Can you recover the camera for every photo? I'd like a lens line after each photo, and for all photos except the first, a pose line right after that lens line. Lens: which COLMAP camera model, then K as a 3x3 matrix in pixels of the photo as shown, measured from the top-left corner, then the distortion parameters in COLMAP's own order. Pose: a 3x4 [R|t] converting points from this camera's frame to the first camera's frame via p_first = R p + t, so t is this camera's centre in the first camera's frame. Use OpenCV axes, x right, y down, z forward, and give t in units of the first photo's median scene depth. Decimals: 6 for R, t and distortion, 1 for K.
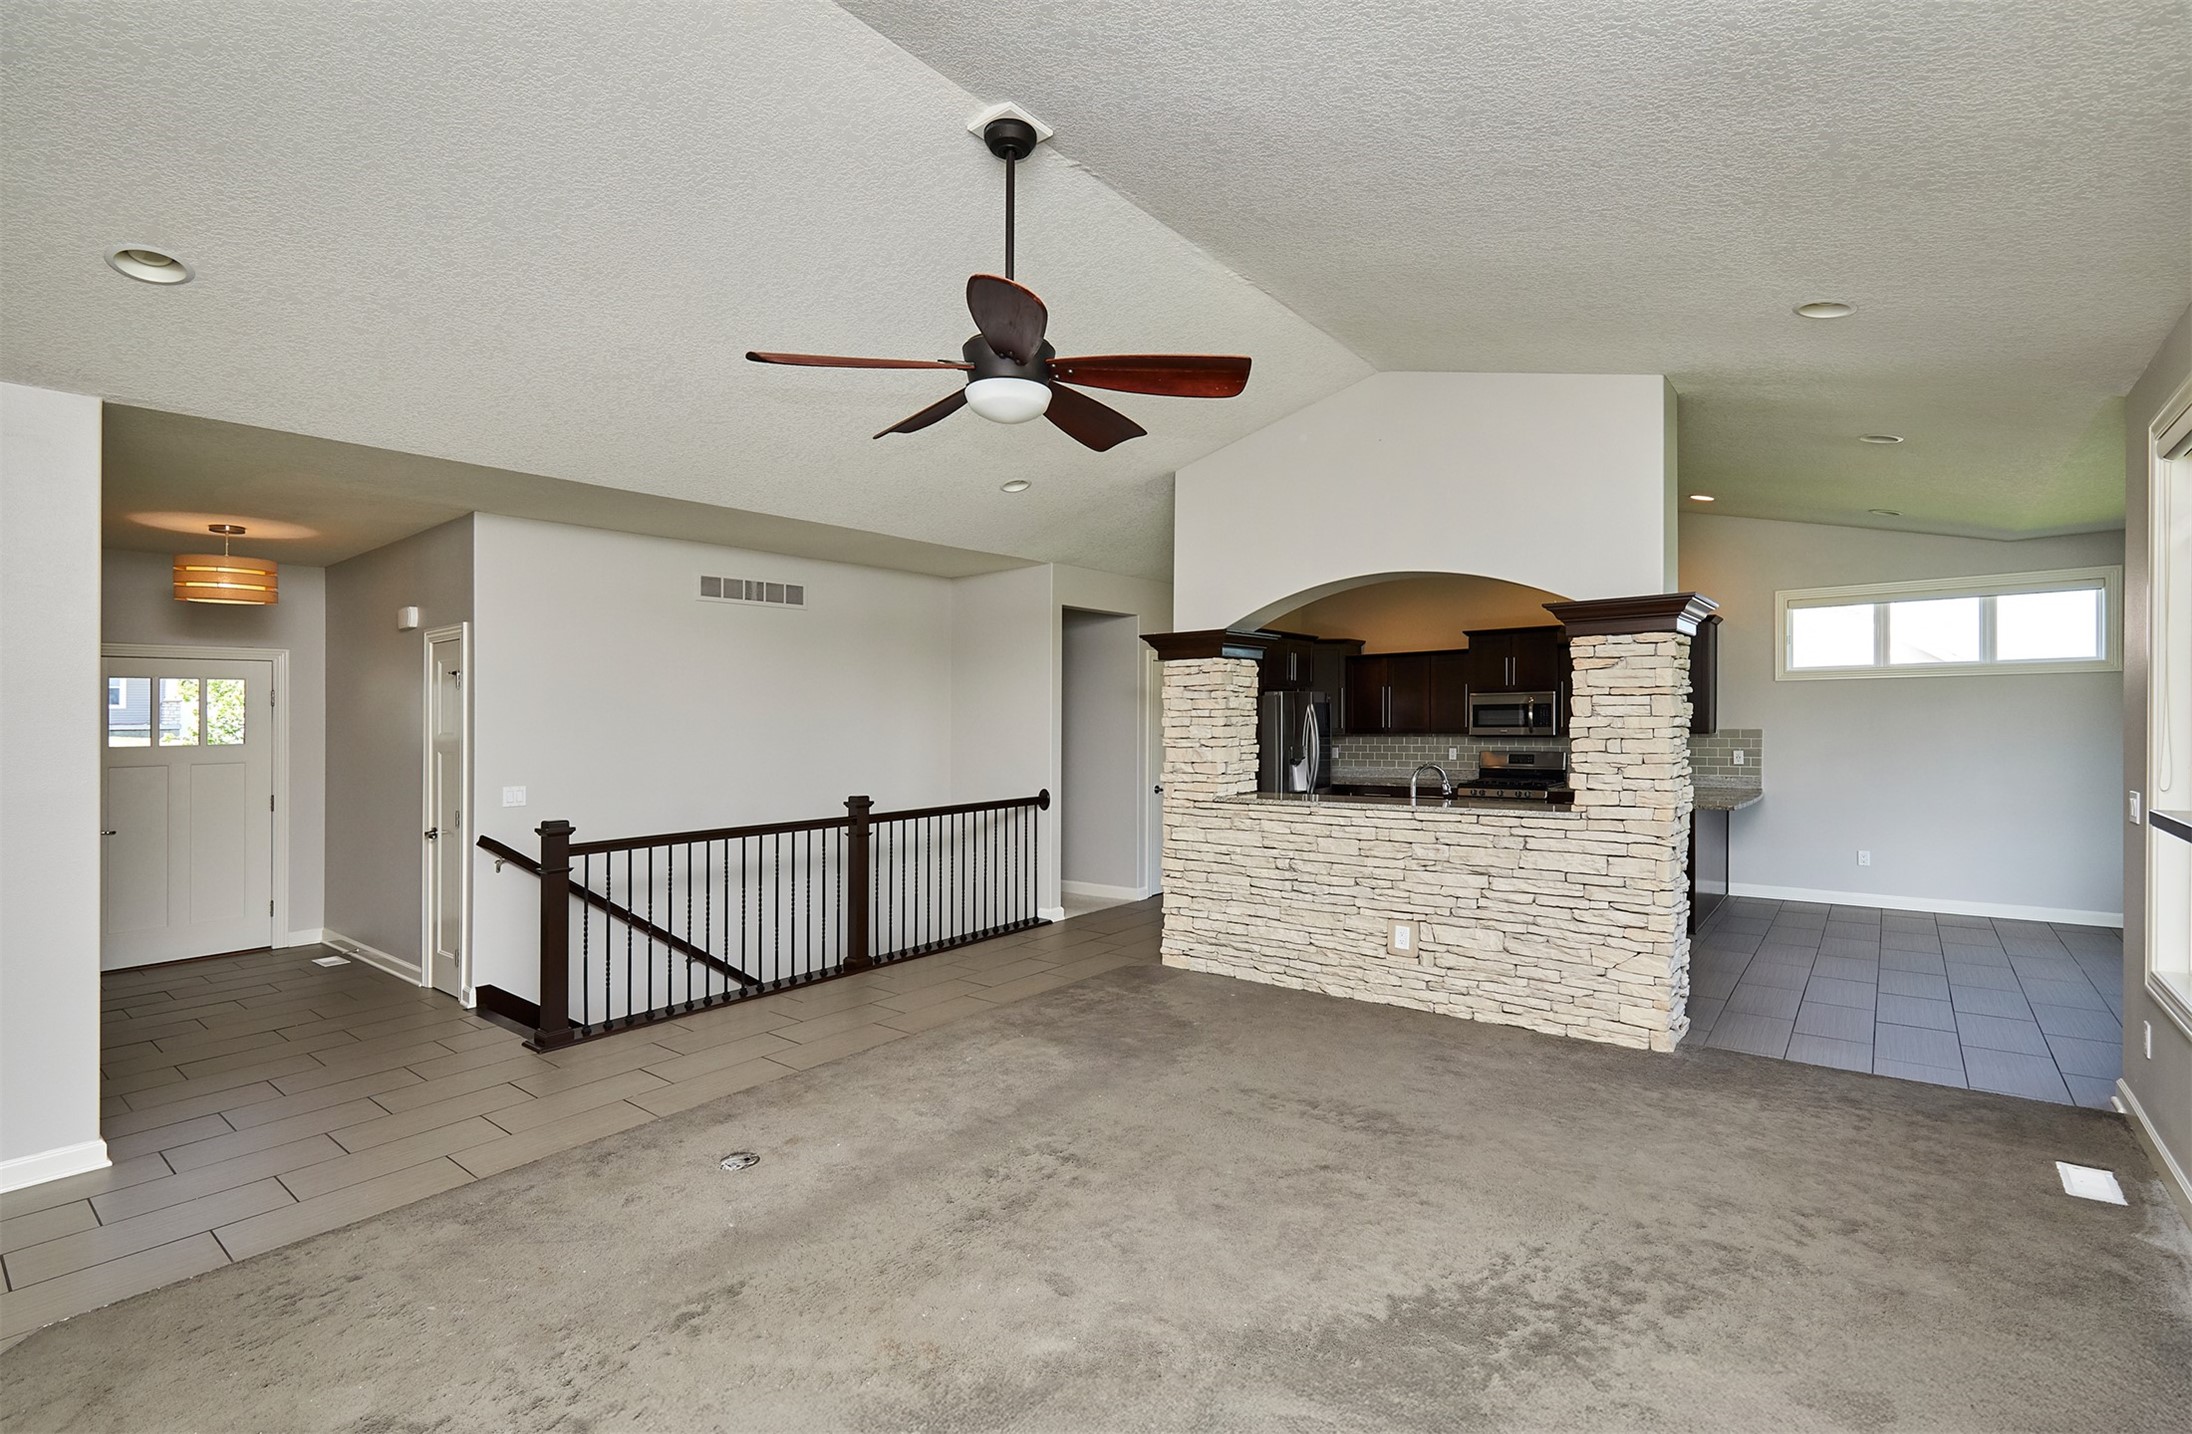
lens RADIAL K [[967.2, 0, 1109.5], [0, 967.2, 713.7], [0, 0, 1]] dist [0.000199, 0.000034]
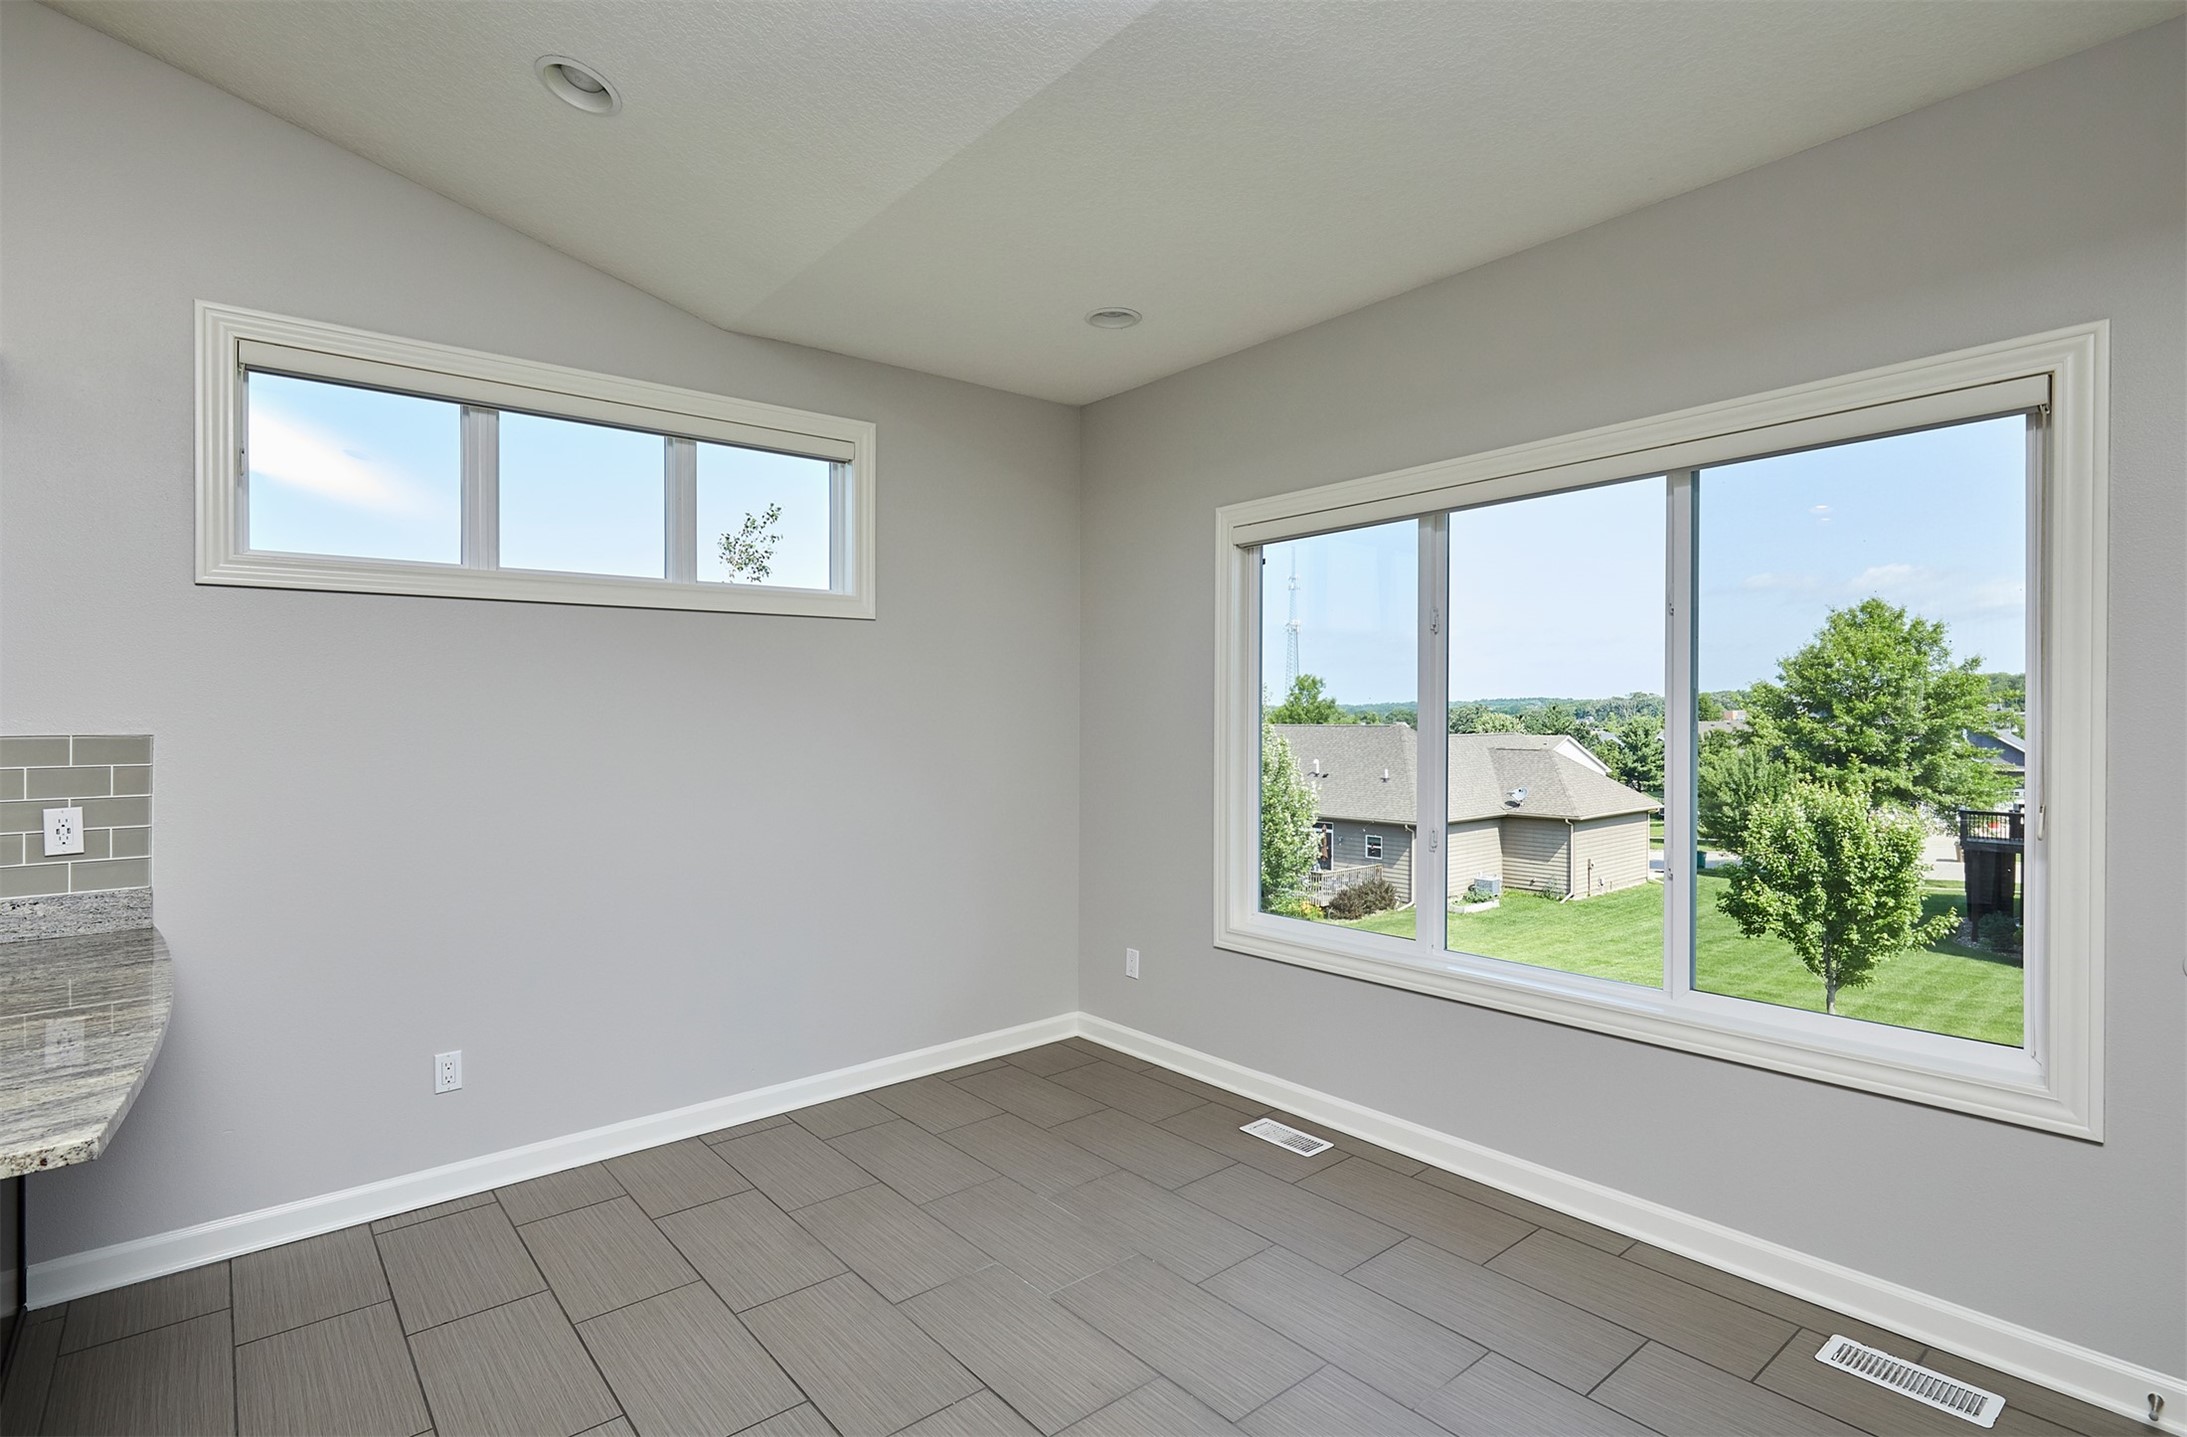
lens RADIAL K [[1065.4, 0, 1088.8], [0, 1065.4, 722.7], [0, 0, 1]] dist [0.001157, 0.000500]
pose [[0.202140, 0.004118, 0.979348, 0.397922], [0.002334, 0.999986, -0.004687, 0.014538], [-0.979354, 0.003233, 0.202127, 0.633307]]
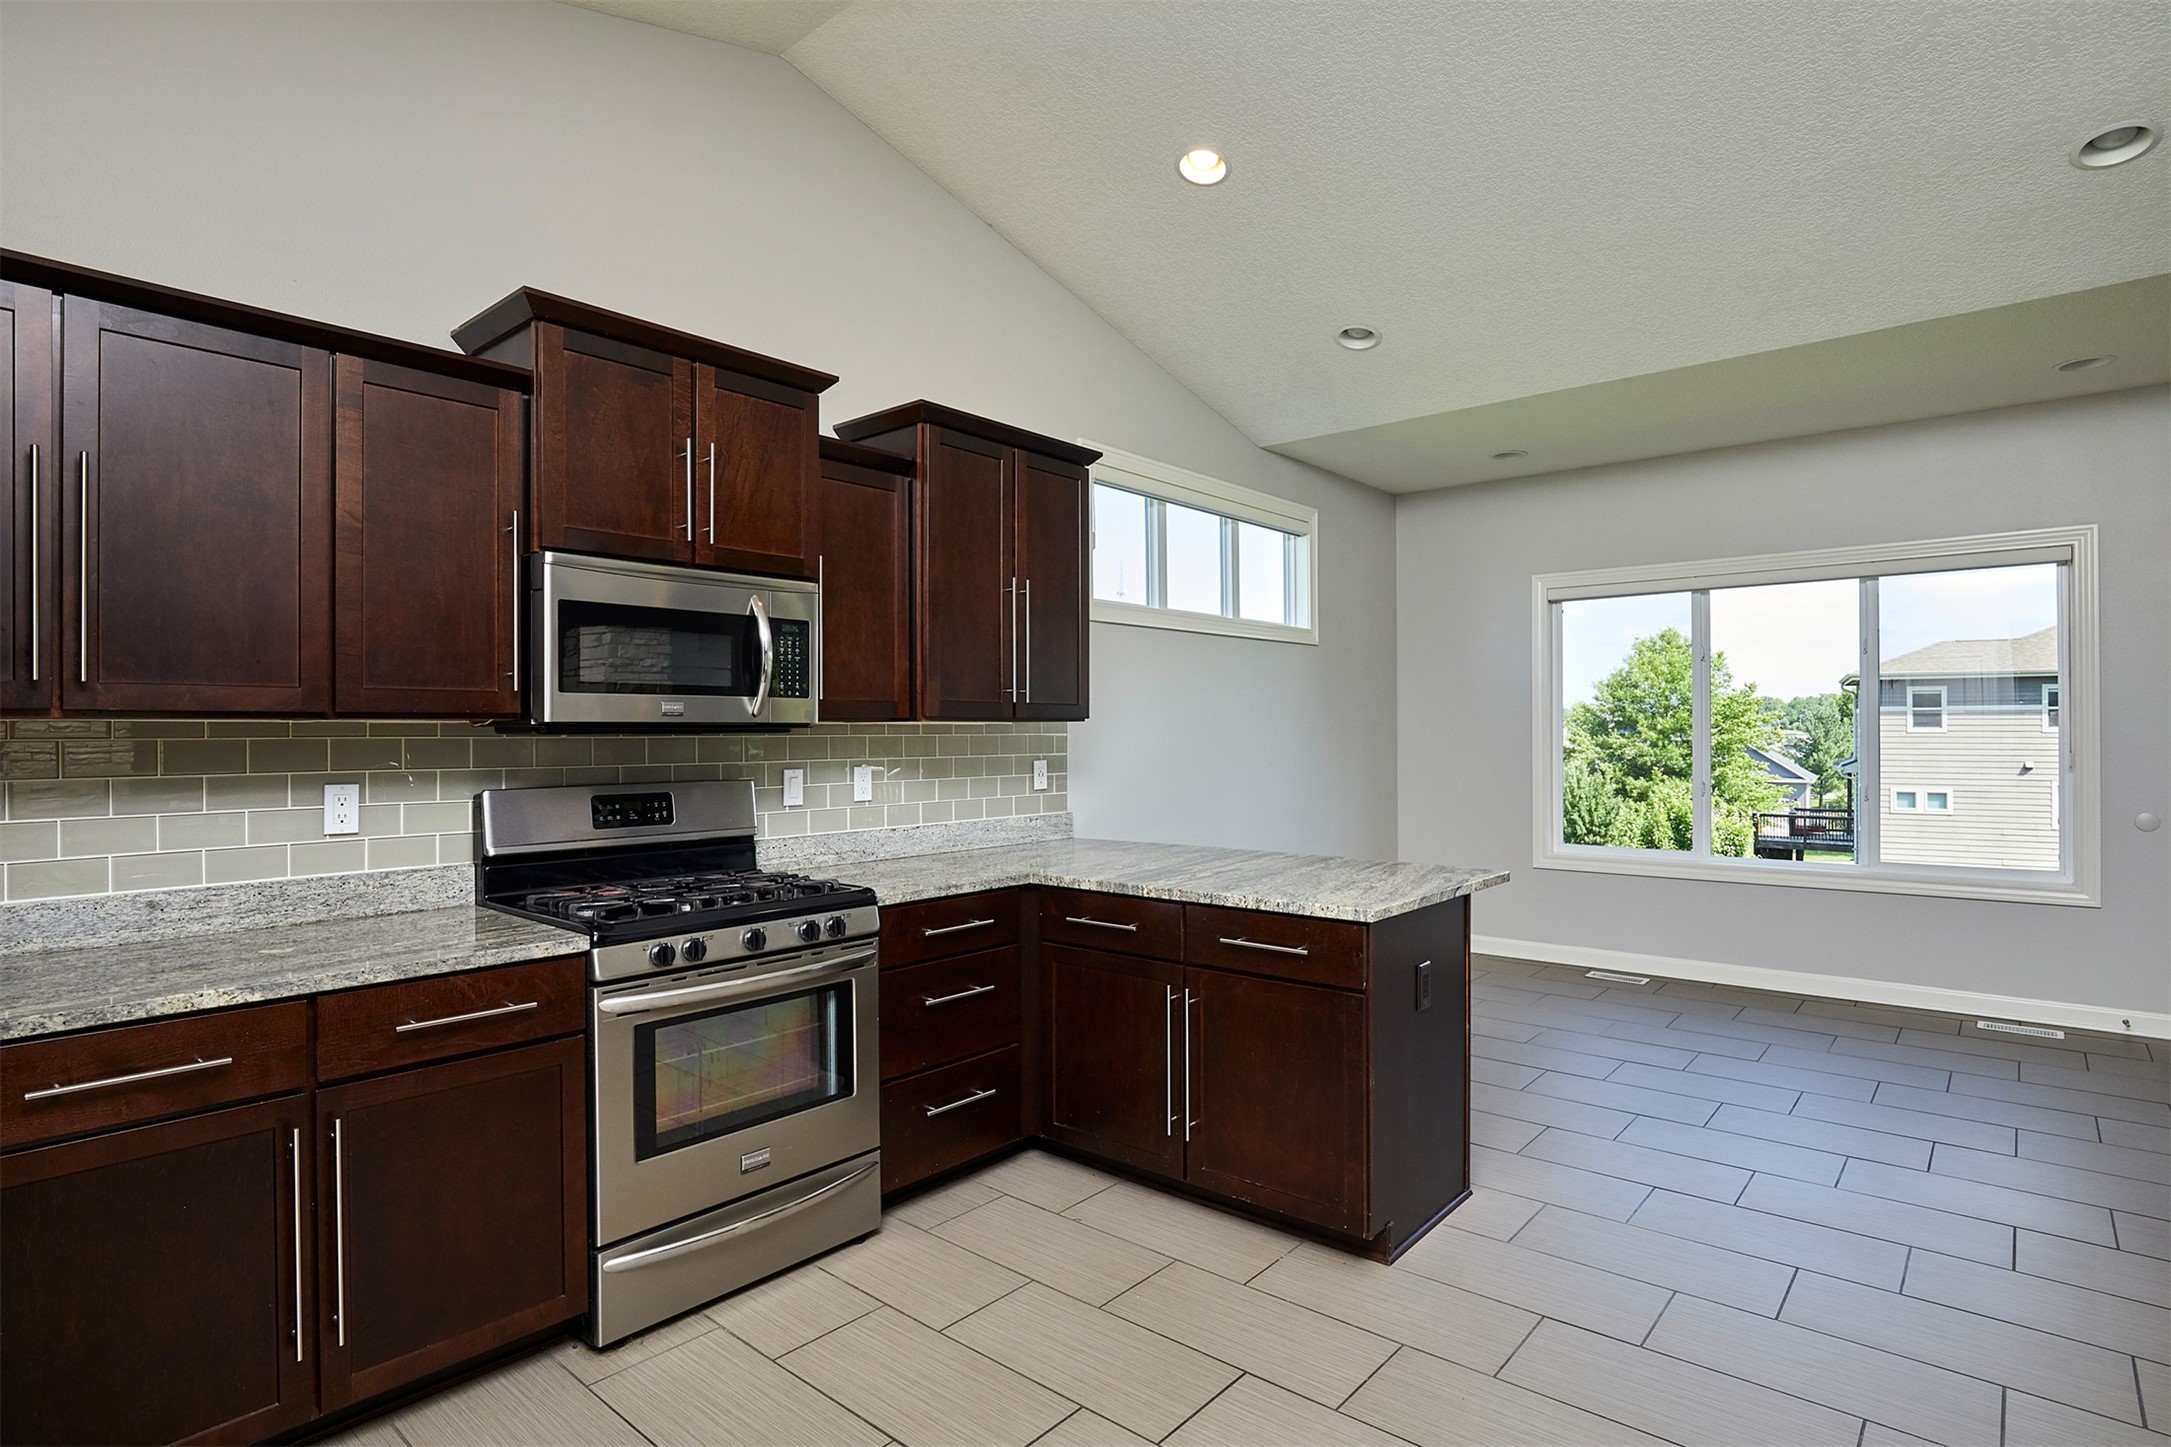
lens RADIAL K [[1125.4, 0, 1093.9], [0, 1125.4, 733.1], [0, 0, 1]] dist [-0.023955, 0.000069]
pose [[0.017475, 0.009644, 0.999801, 0.106237], [-0.002048, 0.999952, -0.009610, 0.030650], [-0.999845, -0.001879, 0.017493, 0.974848]]
